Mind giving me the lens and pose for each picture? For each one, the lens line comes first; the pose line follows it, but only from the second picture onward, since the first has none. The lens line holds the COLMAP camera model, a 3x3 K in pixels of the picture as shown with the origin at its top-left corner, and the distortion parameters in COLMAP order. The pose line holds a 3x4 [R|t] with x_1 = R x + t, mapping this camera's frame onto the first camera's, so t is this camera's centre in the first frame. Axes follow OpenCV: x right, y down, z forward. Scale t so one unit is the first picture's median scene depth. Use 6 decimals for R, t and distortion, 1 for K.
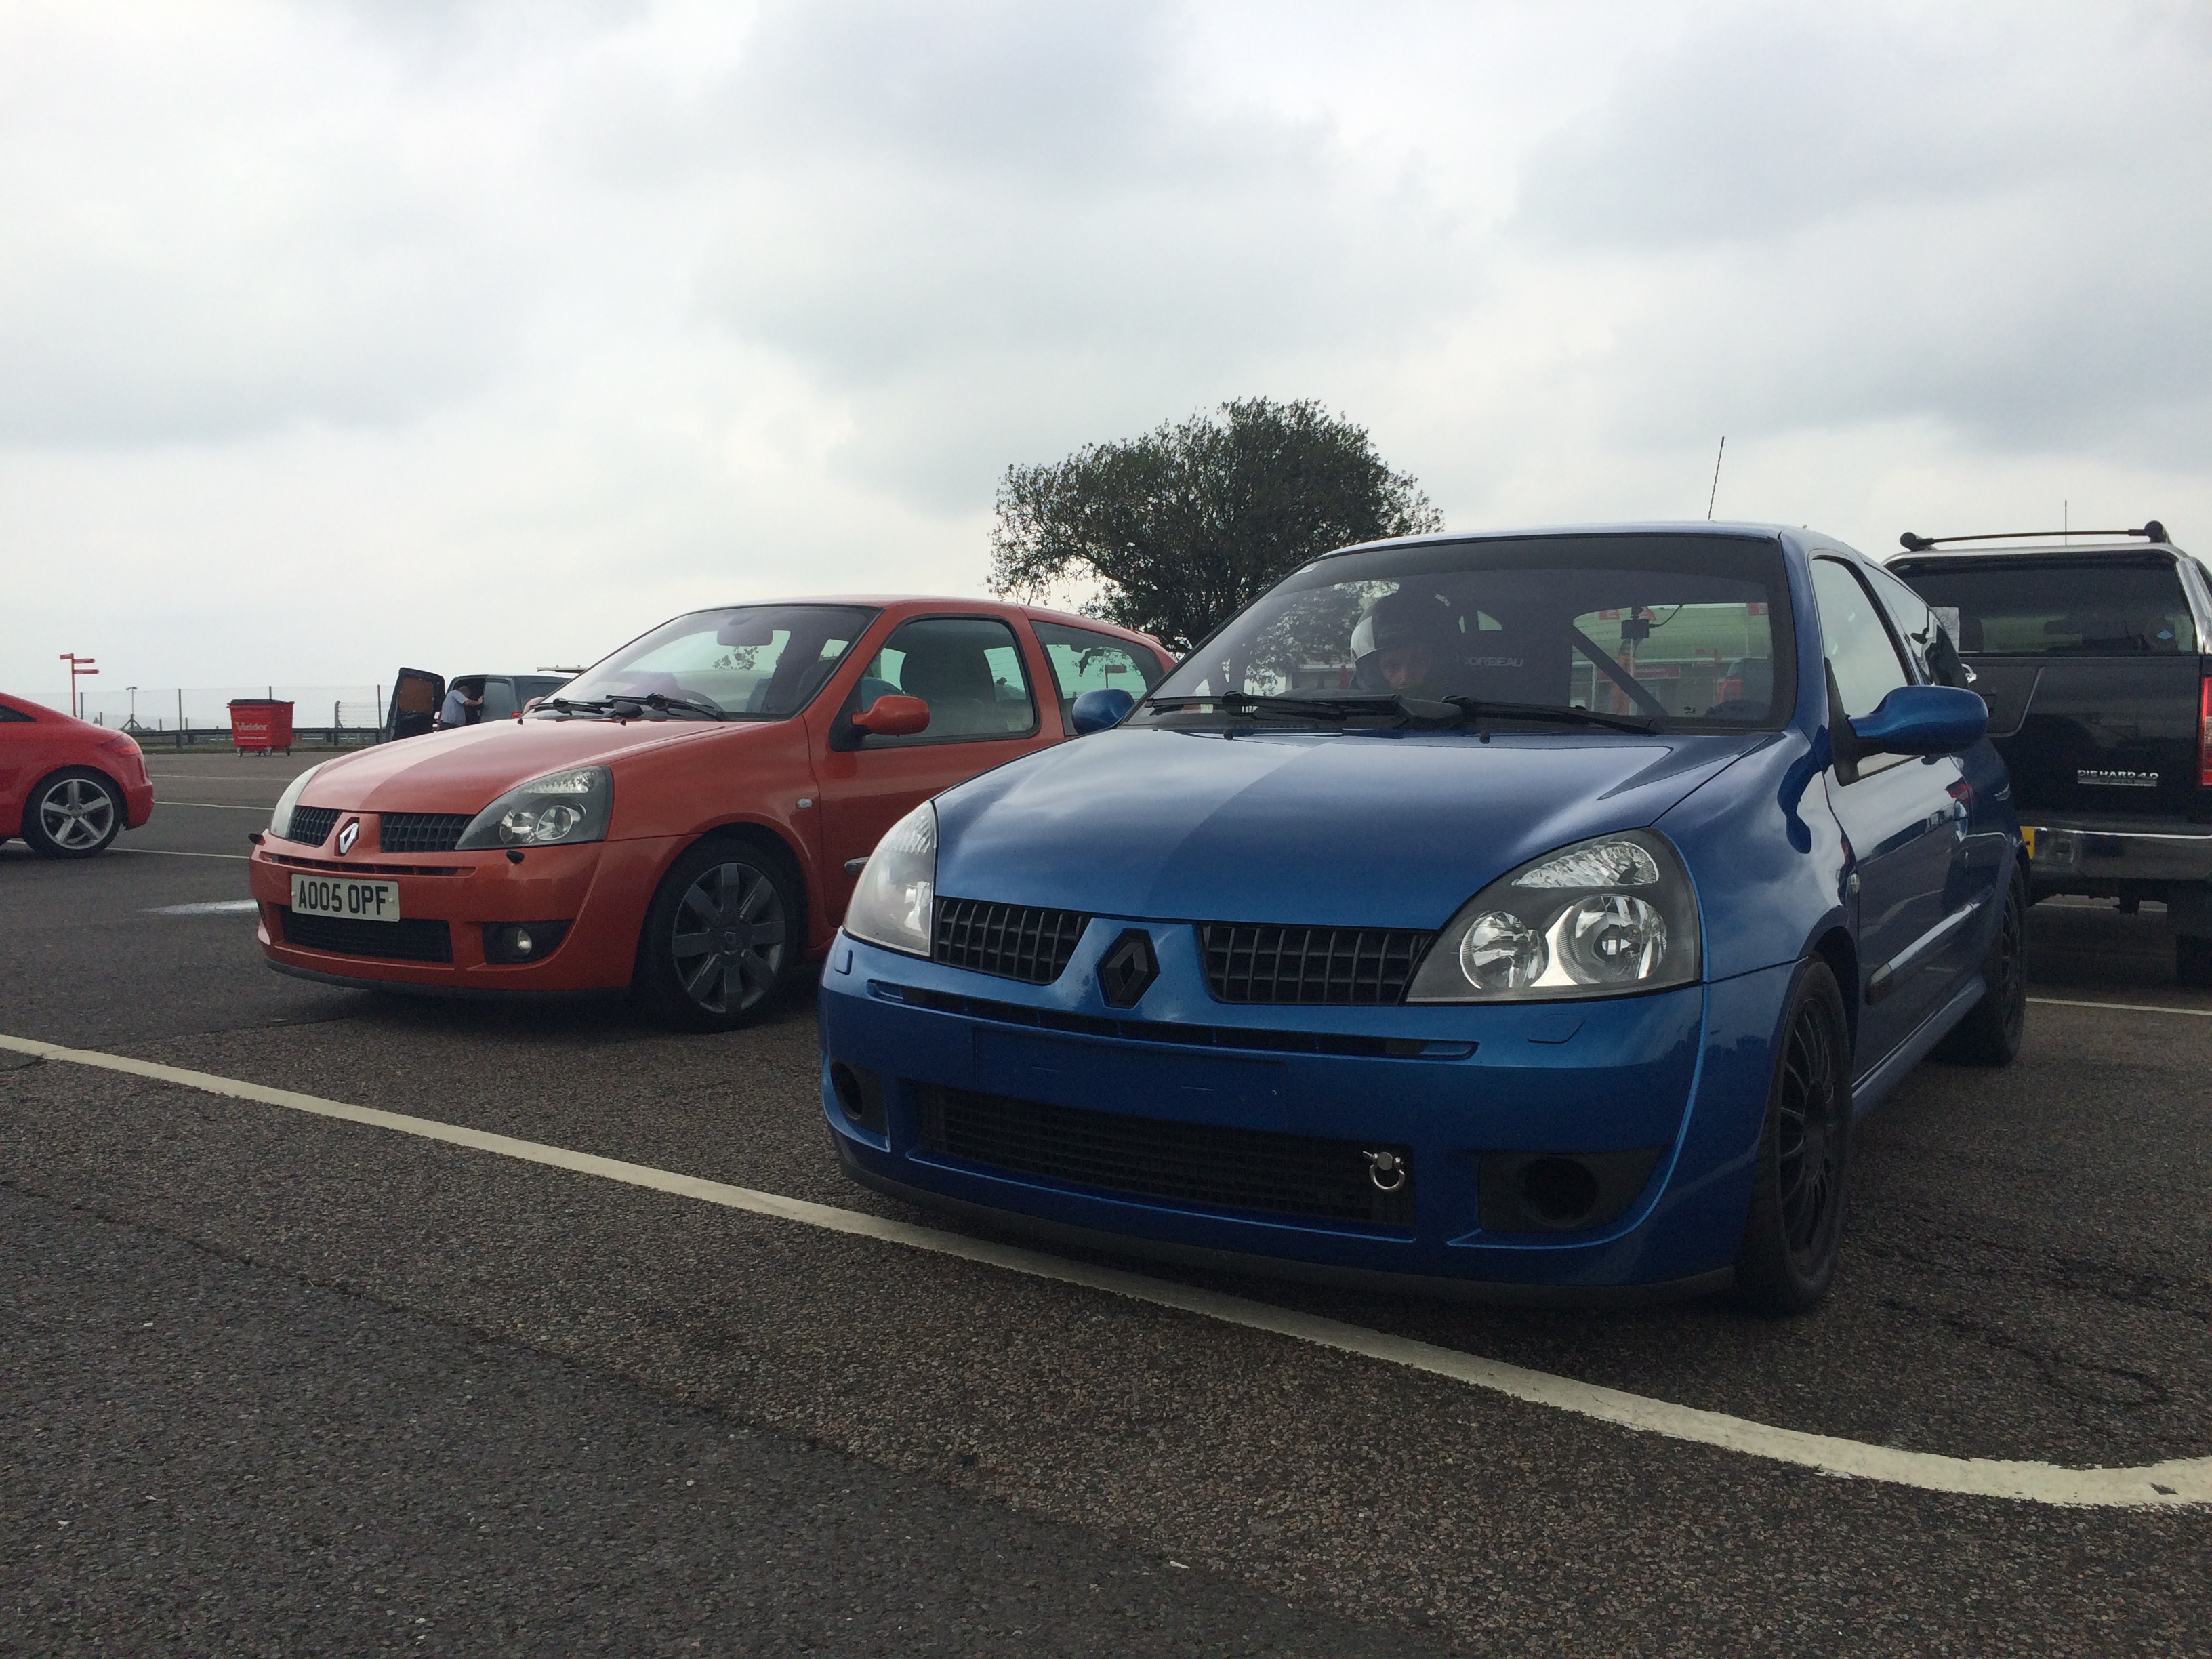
lens RADIAL K [[1887.4, 0, 1096.3], [0, 1887.4, 838.1], [0, 0, 1]] dist [0.039518, -0.054845]
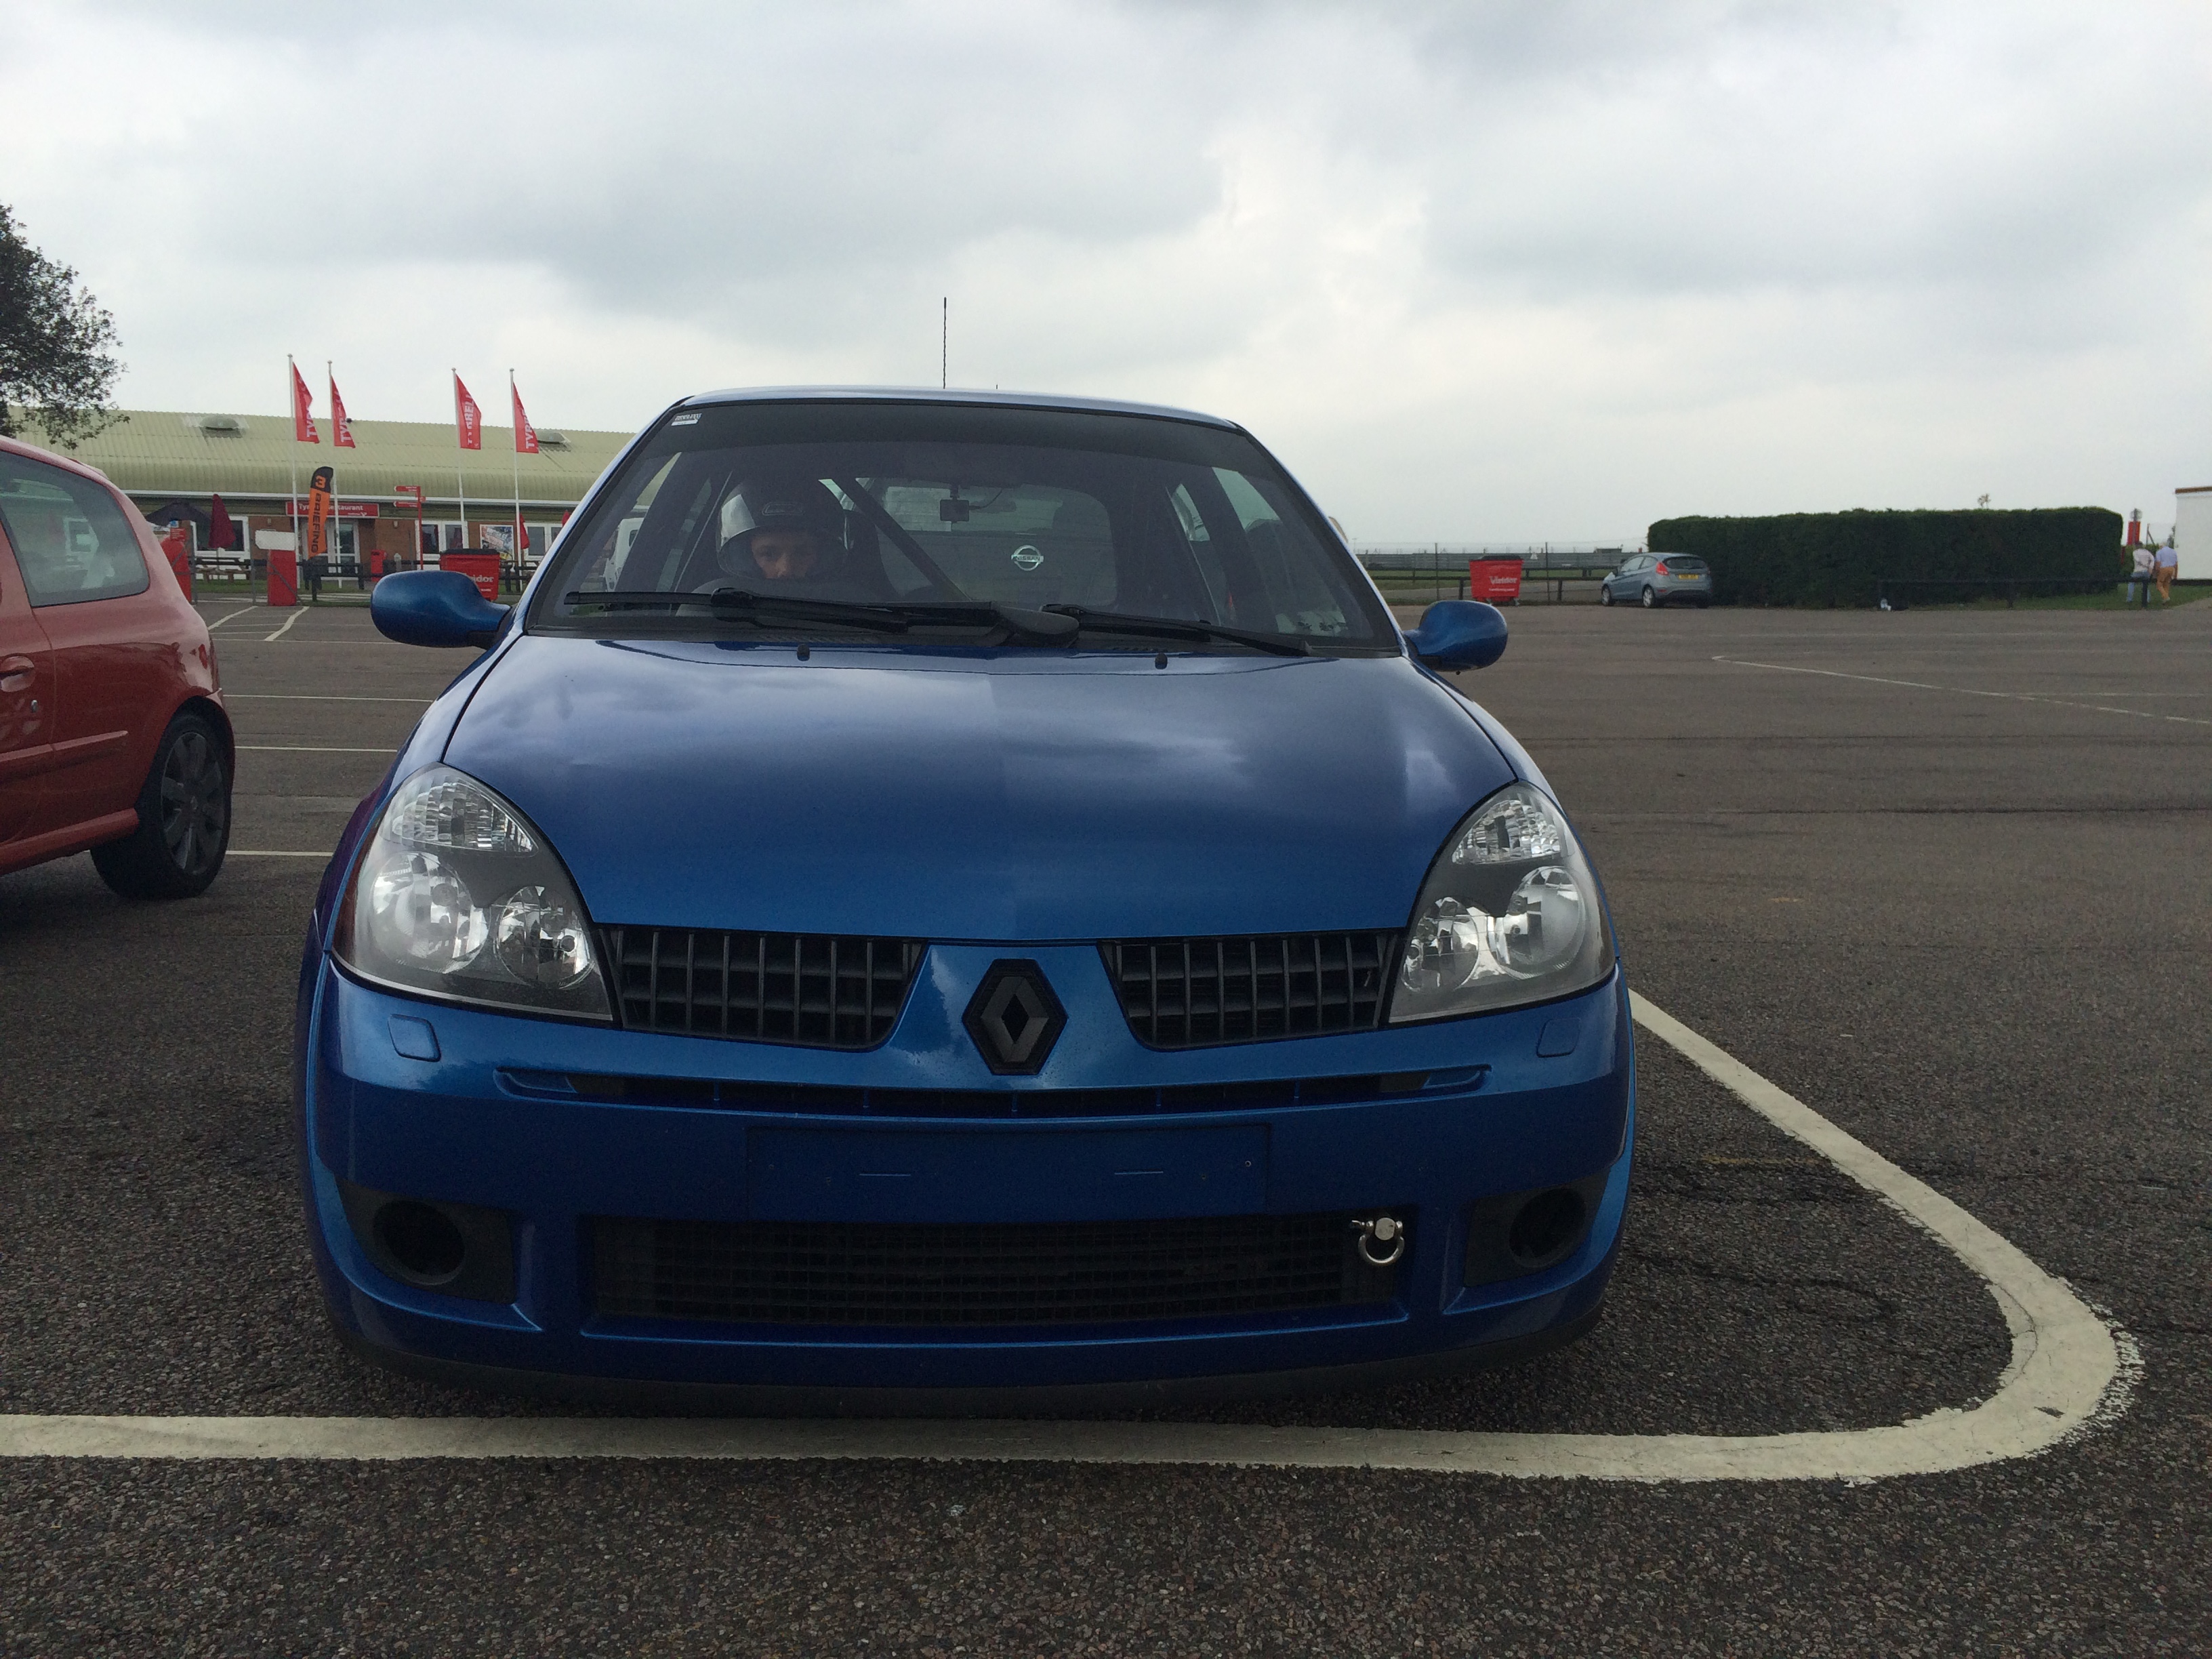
lens RADIAL K [[1887.4, 0, 1112.9], [0, 1887.4, 817.4], [0, 0, 1]] dist [0.039518, -0.054845]
pose [[0.775588, -0.059638, 0.628415, -0.414750], [0.014419, 0.996941, 0.076817, -0.061130], [-0.631074, -0.050517, 0.774076, 0.466679]]
